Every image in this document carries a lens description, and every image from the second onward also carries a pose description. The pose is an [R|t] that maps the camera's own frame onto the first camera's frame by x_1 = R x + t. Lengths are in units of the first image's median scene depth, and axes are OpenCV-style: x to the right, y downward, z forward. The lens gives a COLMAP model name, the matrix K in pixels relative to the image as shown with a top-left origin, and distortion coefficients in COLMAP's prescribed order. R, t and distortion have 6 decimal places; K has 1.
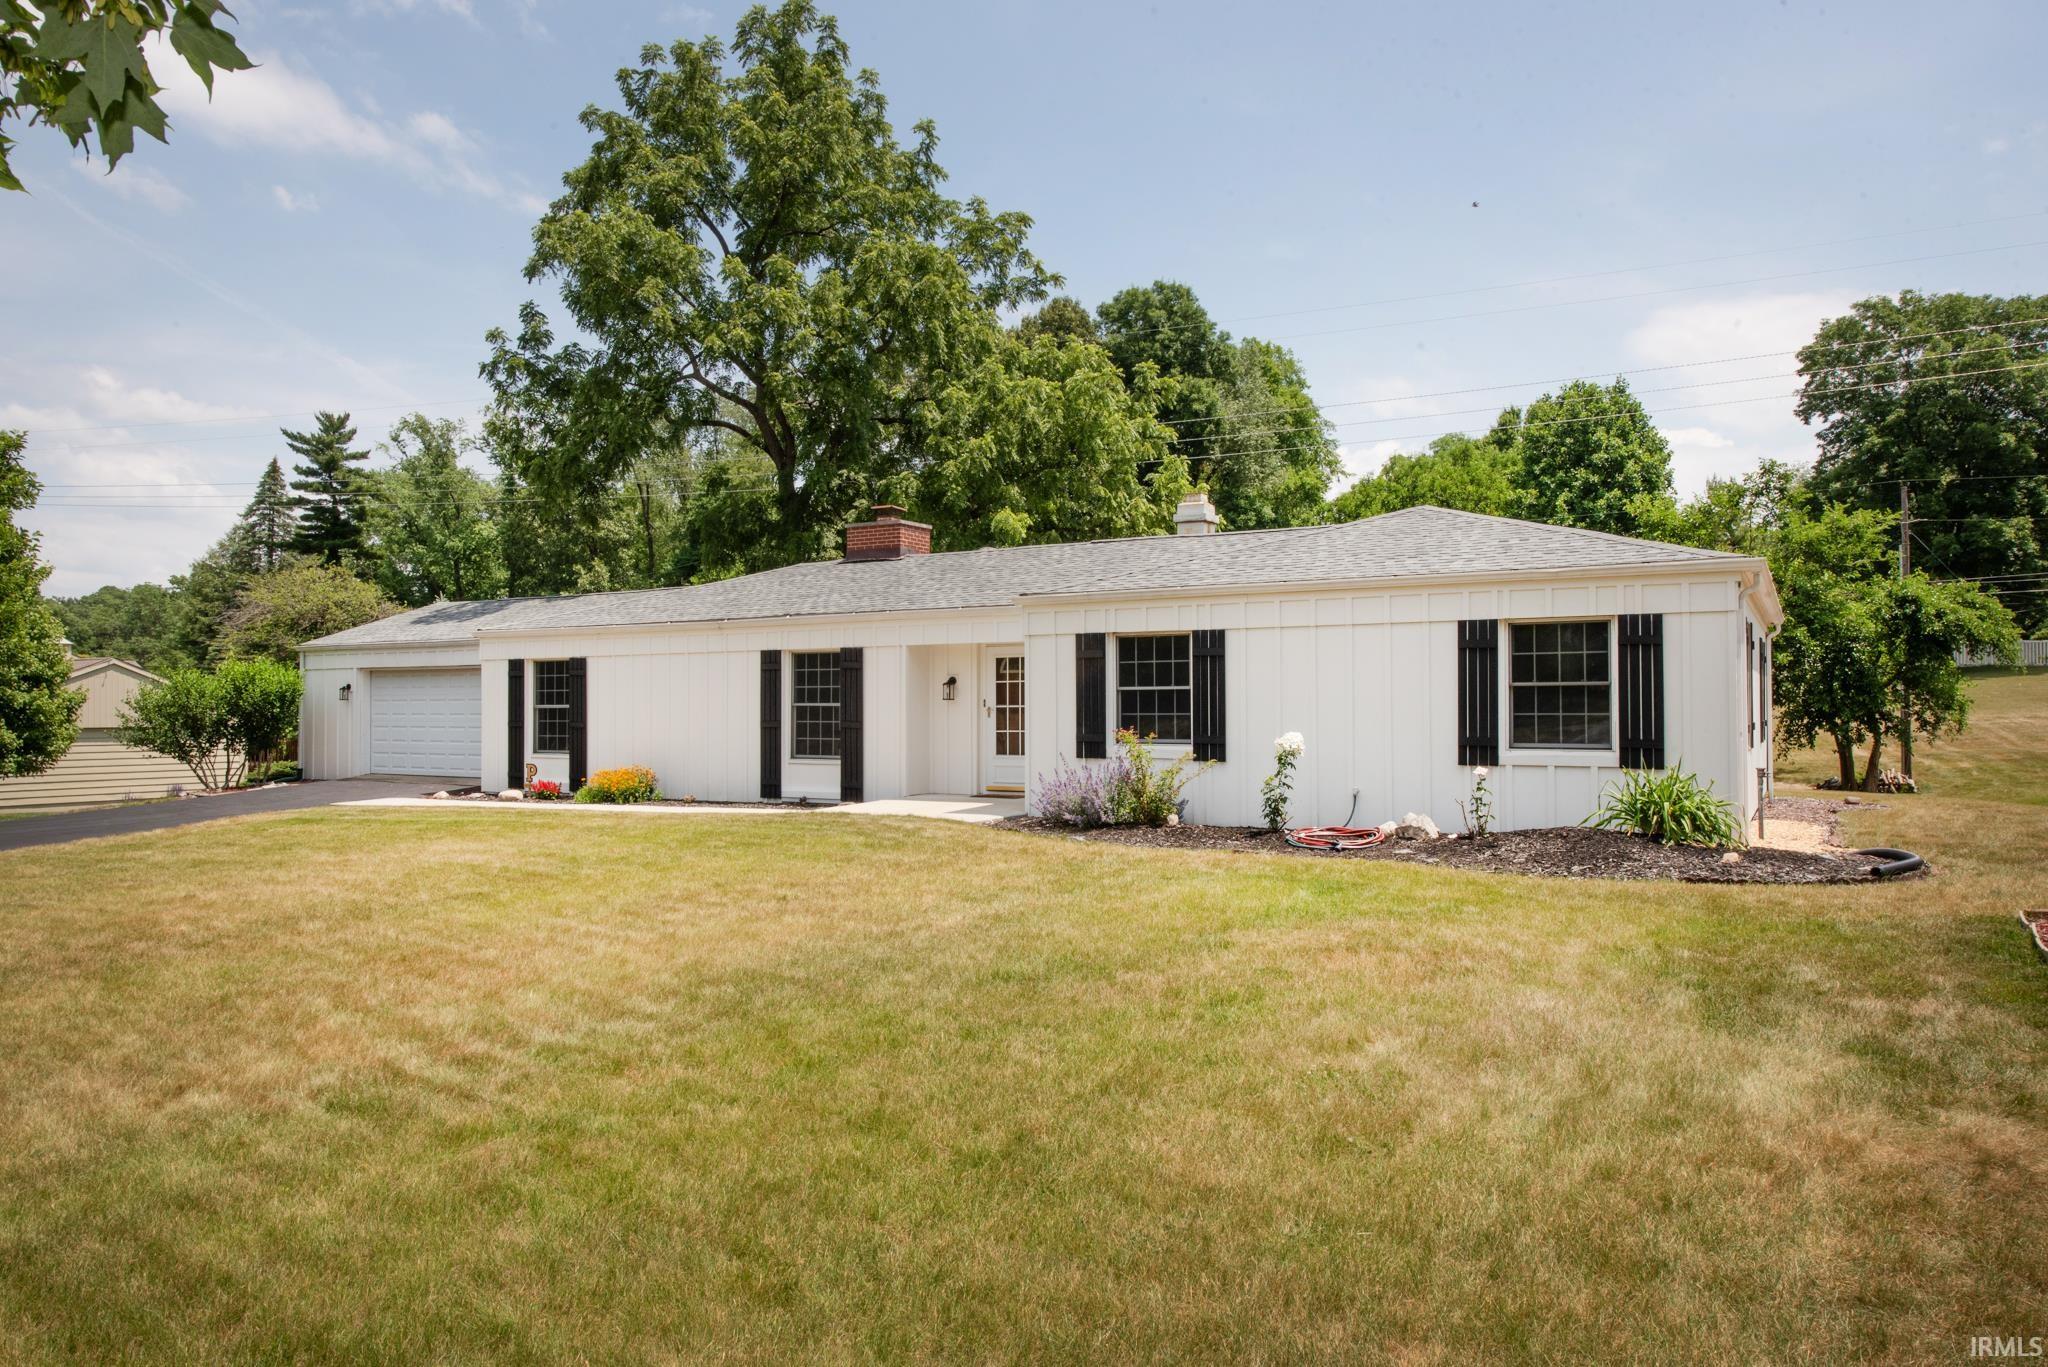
lens RADIAL K [[1404.2, 0, 1034.5], [0, 1404.2, 677.0], [0, 0, 1]] dist [0.004425, 0.006862]
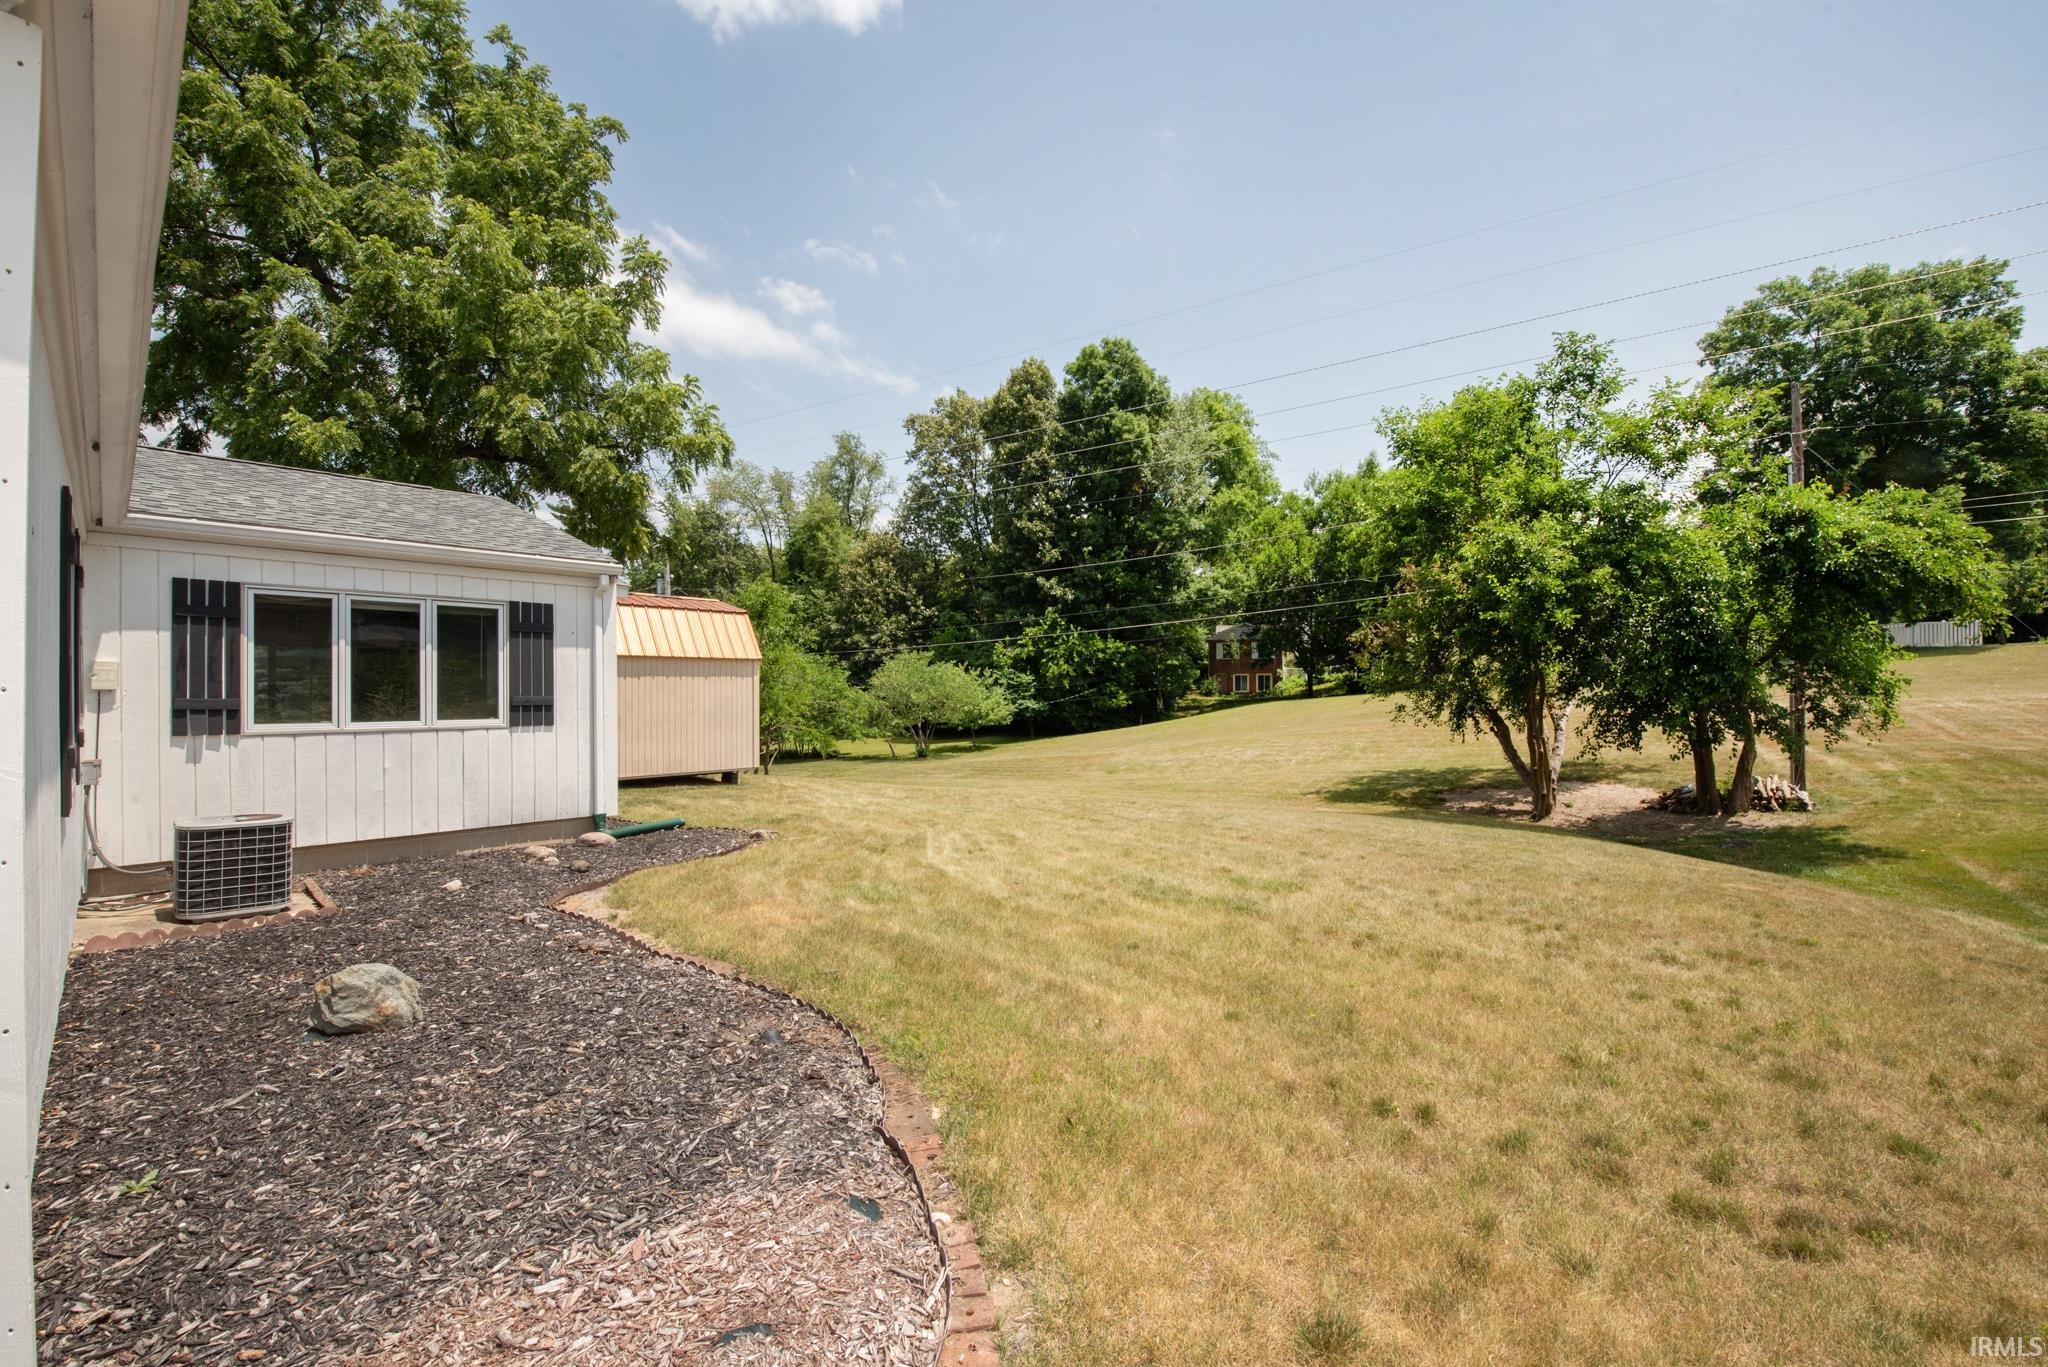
lens RADIAL K [[877.4, 0, 1007.3], [0, 877.4, 691.0], [0, 0, 1]] dist [-0.009565, -0.002313]
pose [[0.979633, -0.003620, -0.200764, 0.318331], [0.008020, 0.999745, 0.021110, 0.009272], [0.200636, -0.022290, 0.979412, 0.492797]]
